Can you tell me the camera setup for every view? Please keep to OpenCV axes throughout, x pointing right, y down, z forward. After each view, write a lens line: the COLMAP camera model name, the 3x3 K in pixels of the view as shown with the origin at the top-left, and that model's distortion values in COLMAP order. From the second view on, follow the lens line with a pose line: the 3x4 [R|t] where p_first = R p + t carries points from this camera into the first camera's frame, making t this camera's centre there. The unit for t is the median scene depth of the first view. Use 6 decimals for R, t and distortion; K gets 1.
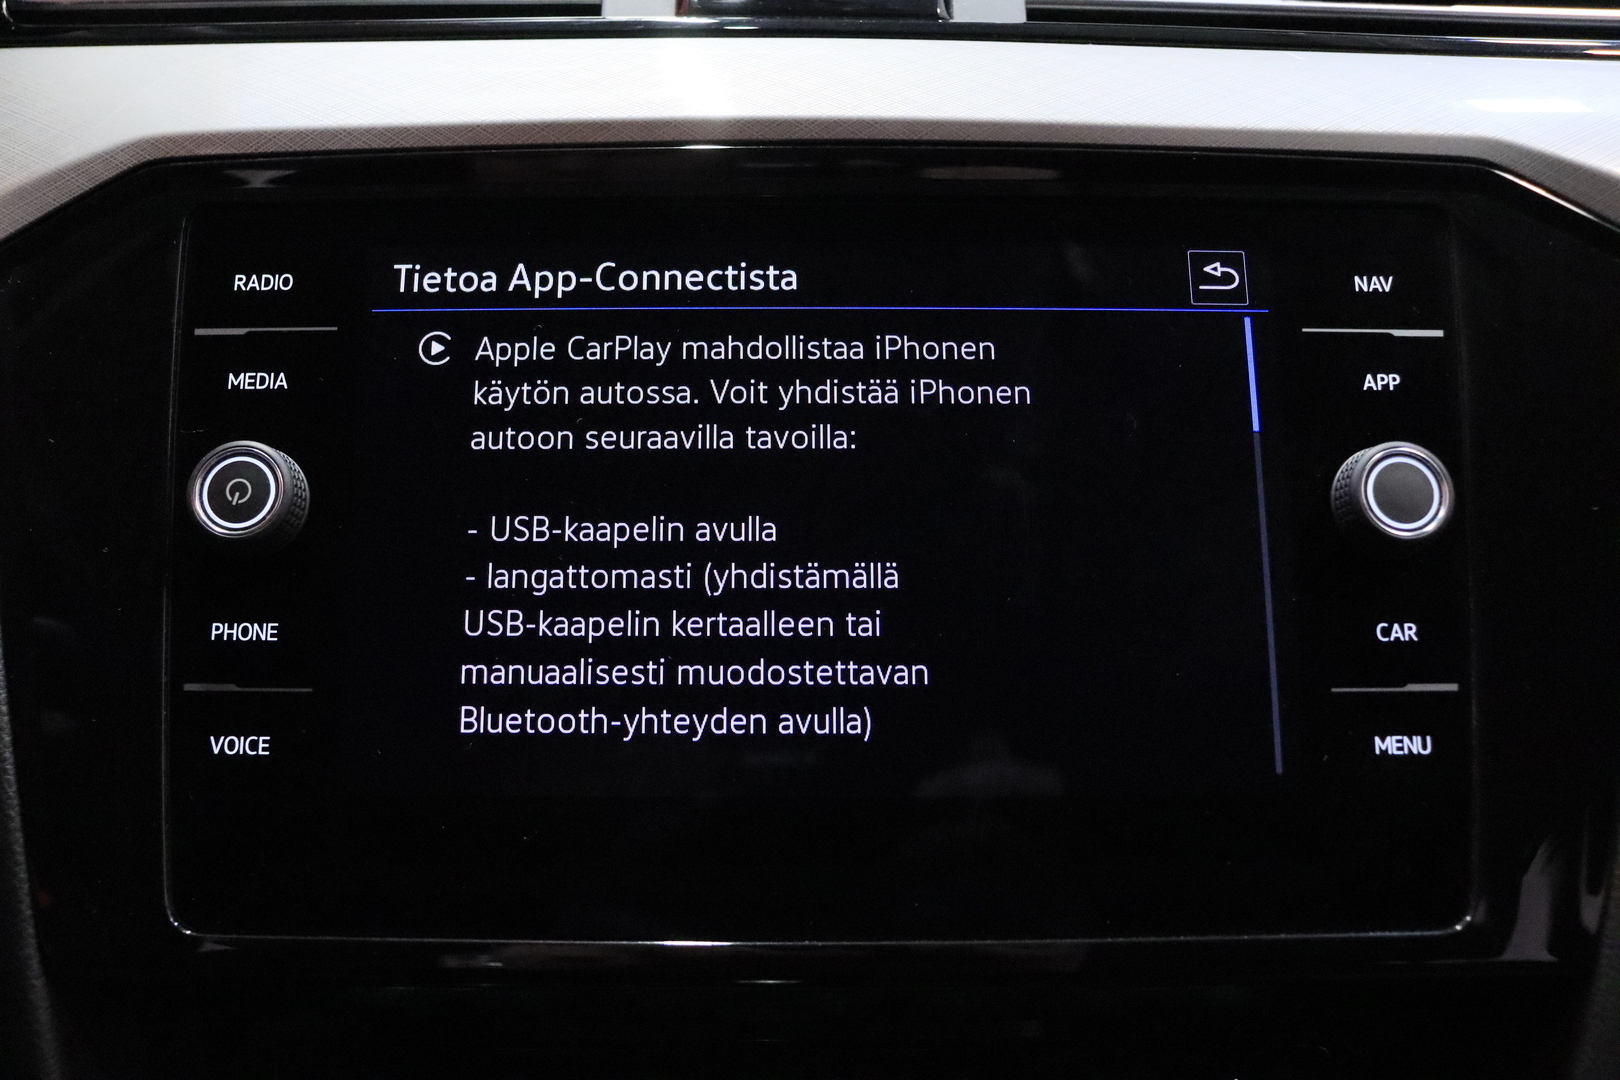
lens RADIAL K [[1521.3, 0, 805.0], [0, 1521.3, 571.2], [0, 0, 1]] dist [-0.068082, 0.000000]
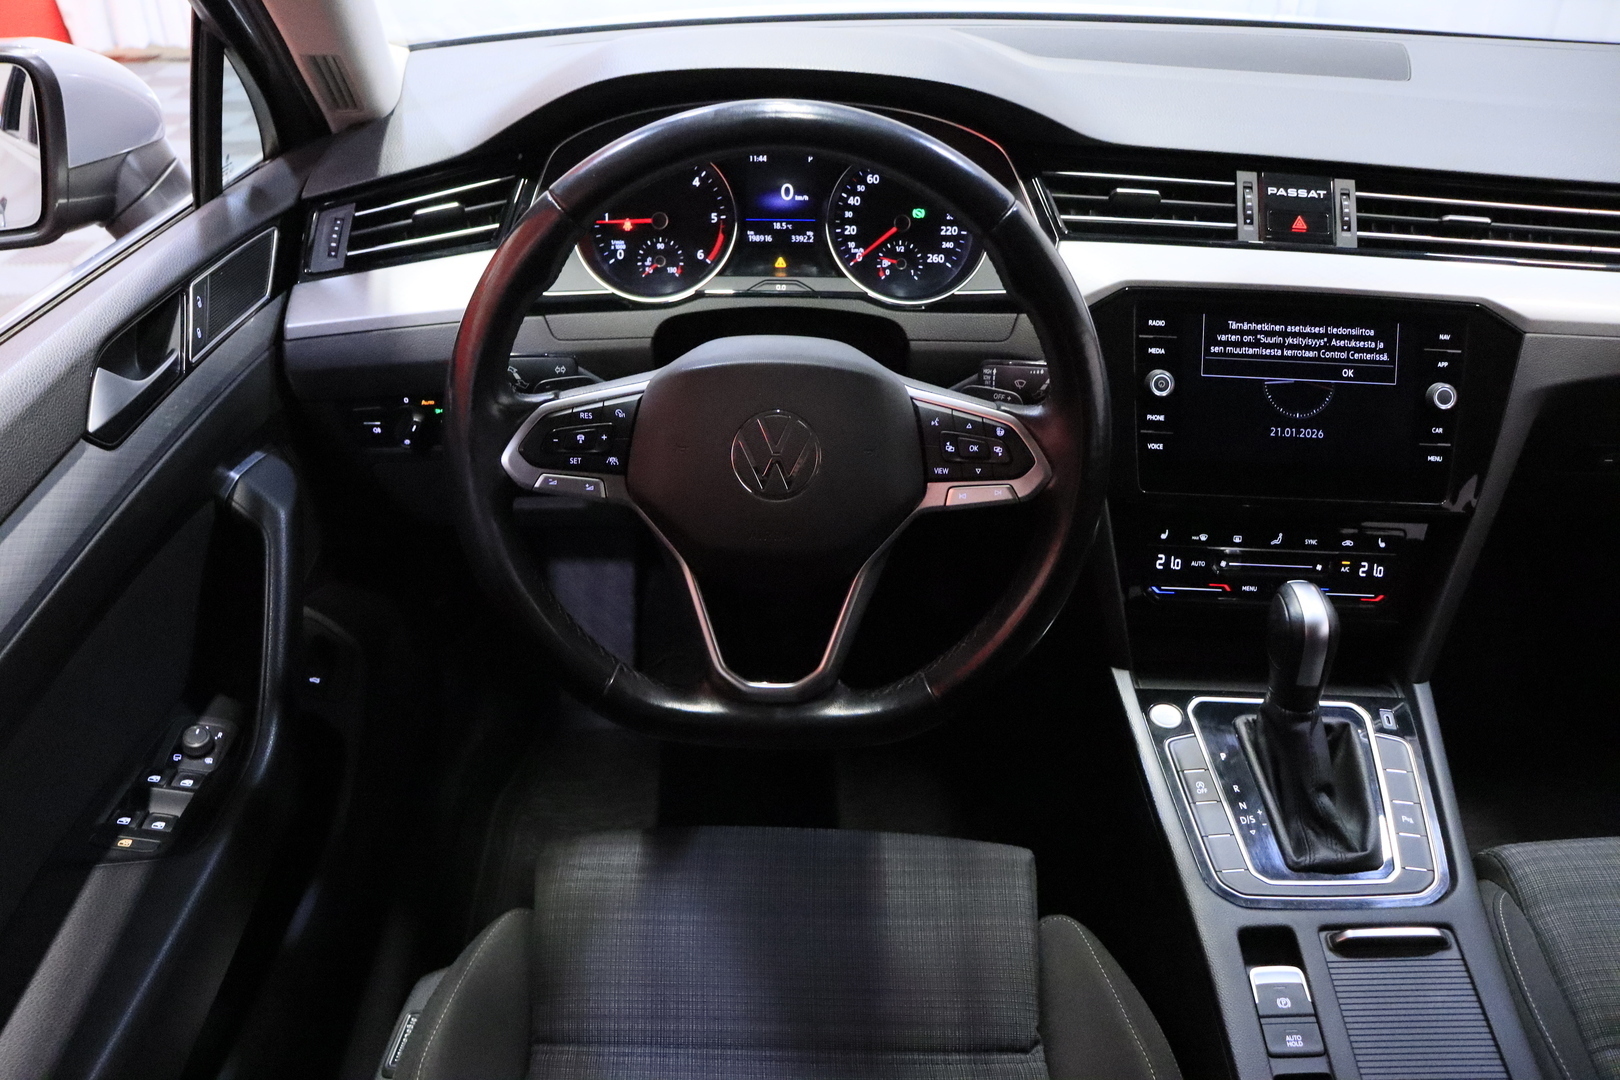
lens RADIAL K [[1333.1, 0, 783.6], [0, 1333.1, 534.7], [0, 0, 1]] dist [-0.177224, 0.126324]
pose [[0.996965, 0.045042, -0.063504, -1.082813], [-0.025646, 0.960128, 0.278382, -0.584892], [0.073511, -0.275908, 0.958369, -2.406348]]
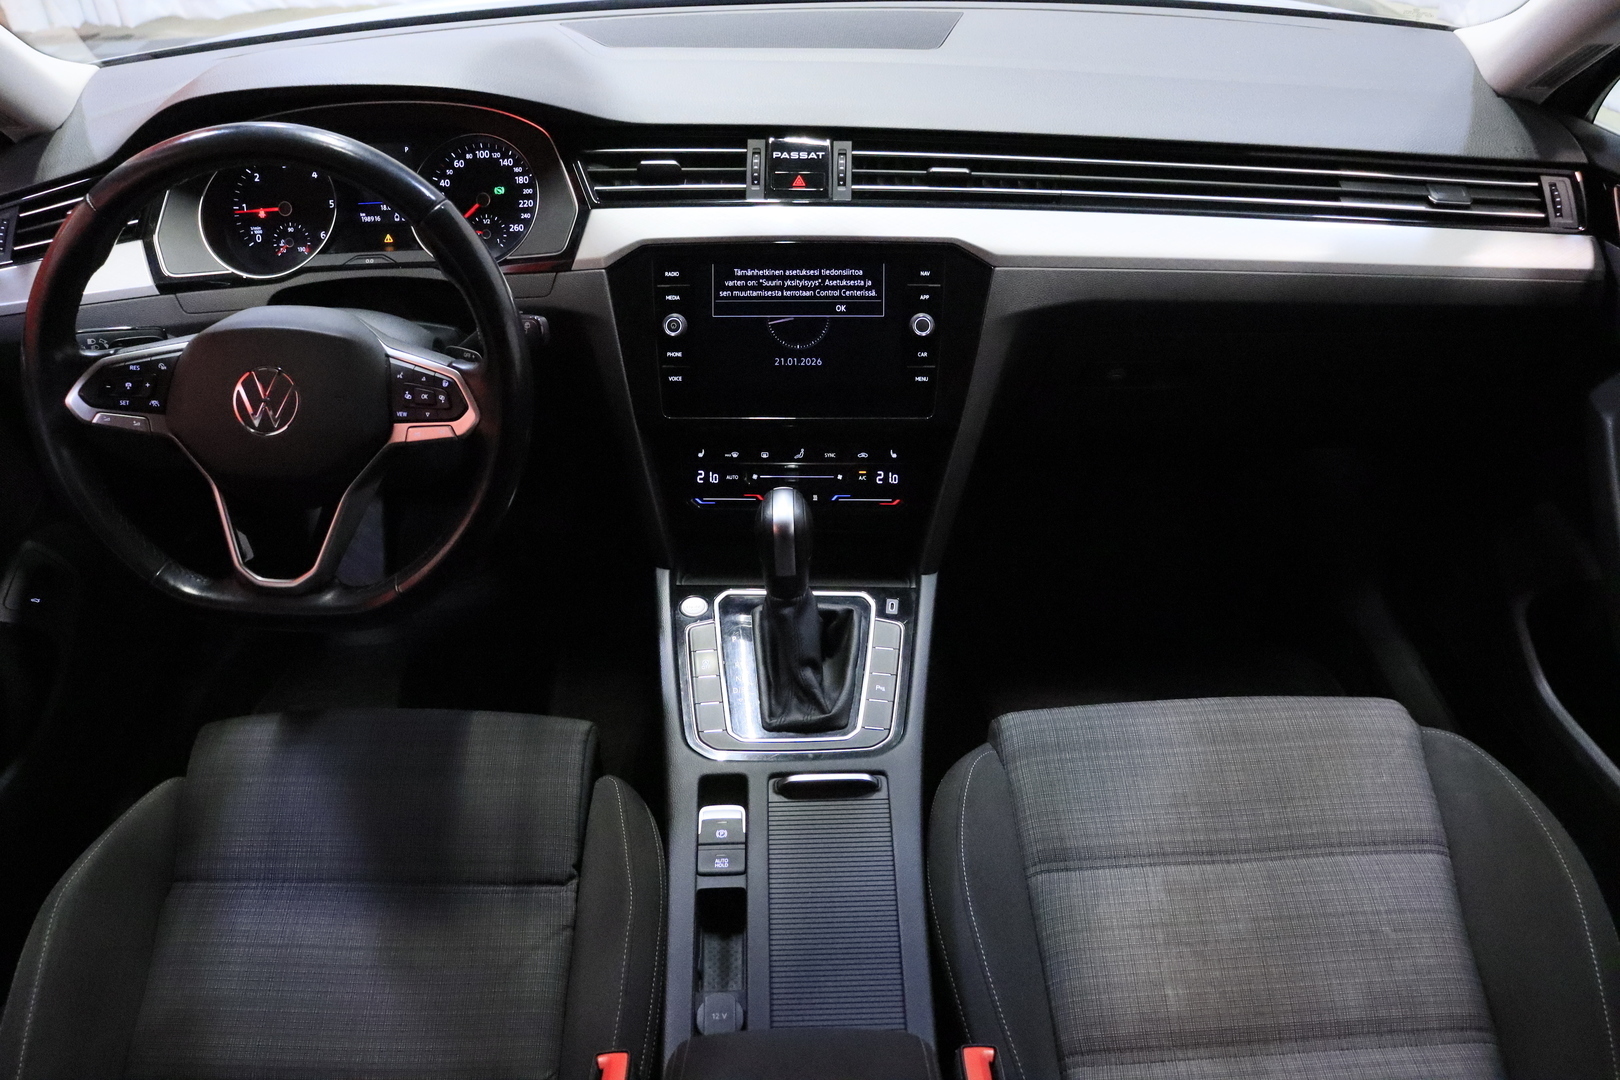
lens RADIAL K [[1333.1, 0, 803.1], [0, 1333.1, 533.6], [0, 0, 1]] dist [-0.177224, 0.126324]
pose [[0.997966, 0.013907, -0.062206, 0.284360], [0.006448, 0.948877, 0.315581, -0.709646], [0.063415, -0.315341, 0.946857, -2.974349]]
